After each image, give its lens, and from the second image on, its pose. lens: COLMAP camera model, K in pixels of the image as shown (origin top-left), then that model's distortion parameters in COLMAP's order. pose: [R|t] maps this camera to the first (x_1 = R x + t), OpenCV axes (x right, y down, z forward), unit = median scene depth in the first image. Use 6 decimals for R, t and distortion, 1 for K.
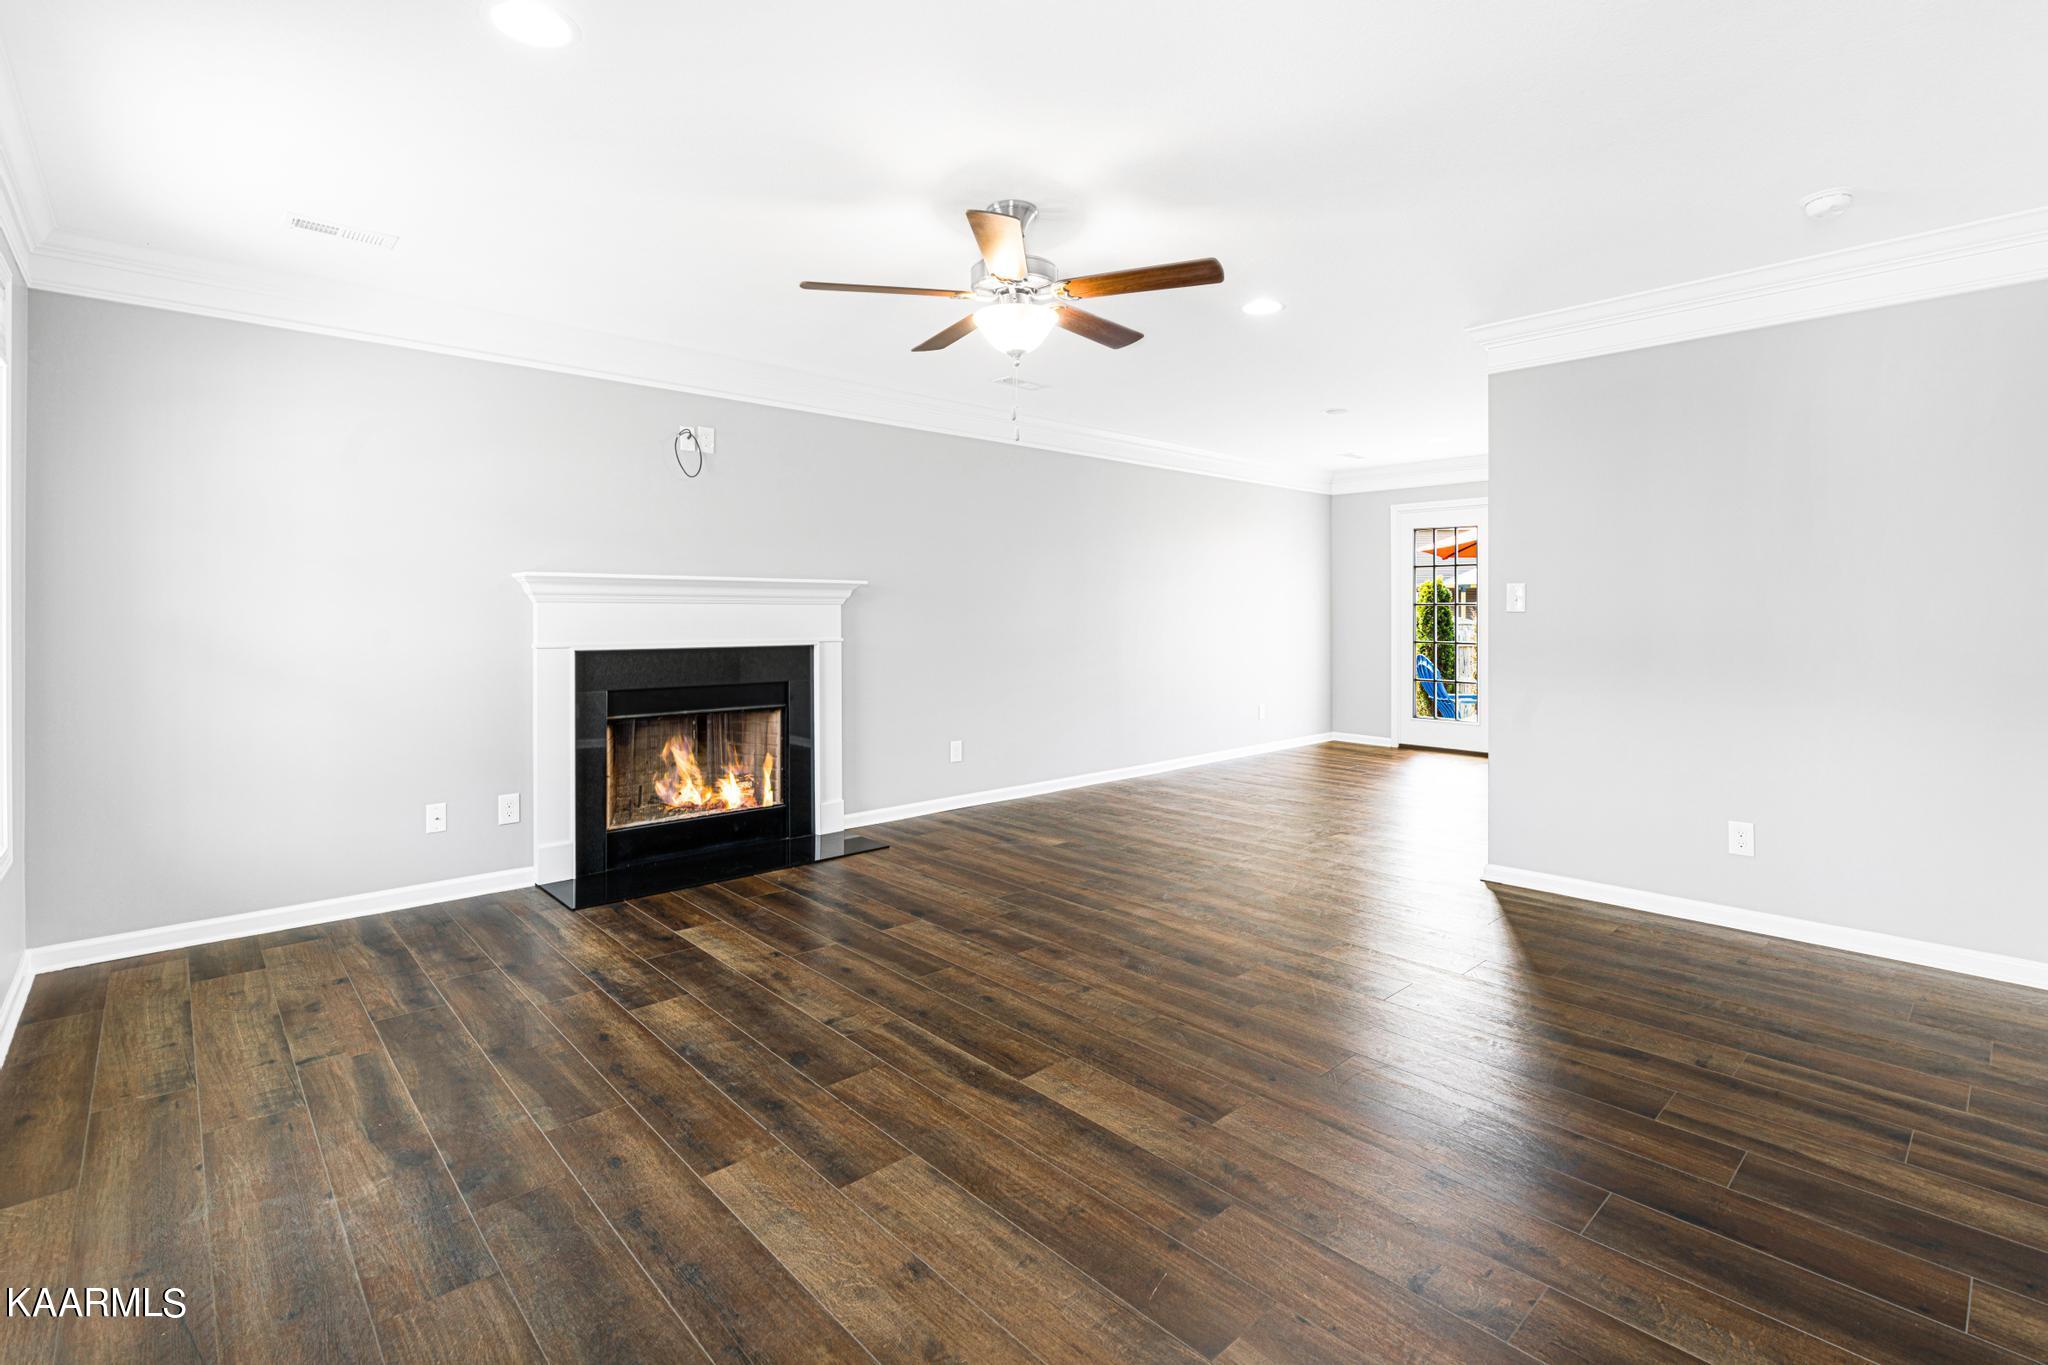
lens RADIAL K [[945.1, 0, 1071.6], [0, 945.1, 676.2], [0, 0, 1]] dist [-0.015400, -0.000136]
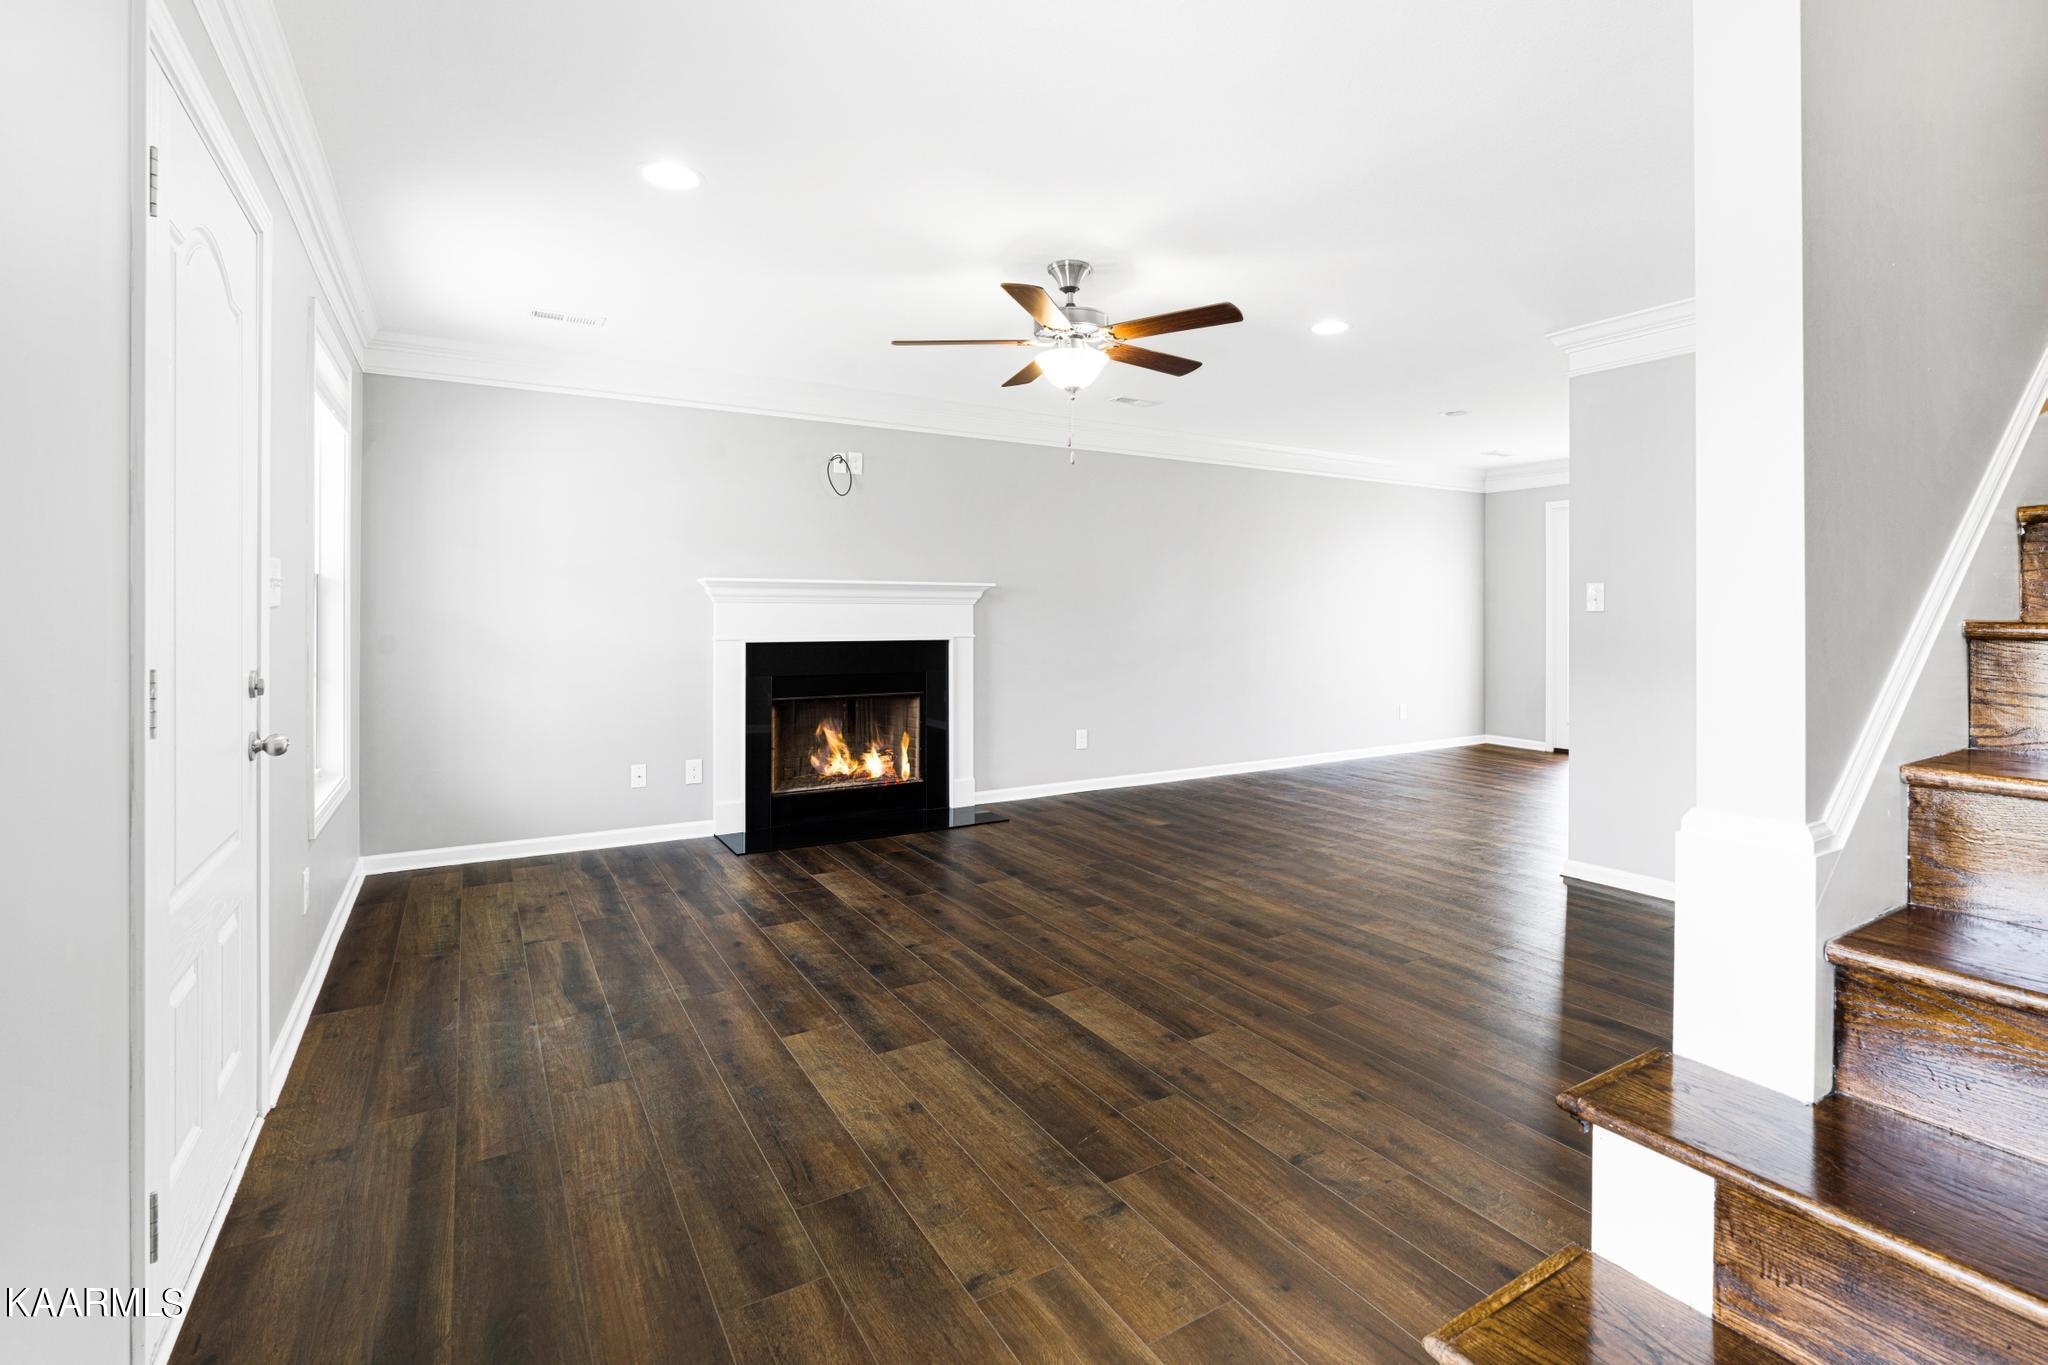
lens RADIAL K [[963.5, 0, 1100.0], [0, 963.5, 686.9], [0, 0, 1]] dist [-0.017065, -0.011680]
pose [[0.981541, 0.016571, -0.190534, 0.207316], [-0.014697, 0.999829, 0.011247, 0.012303], [0.190688, -0.008239, 0.981616, -0.166009]]
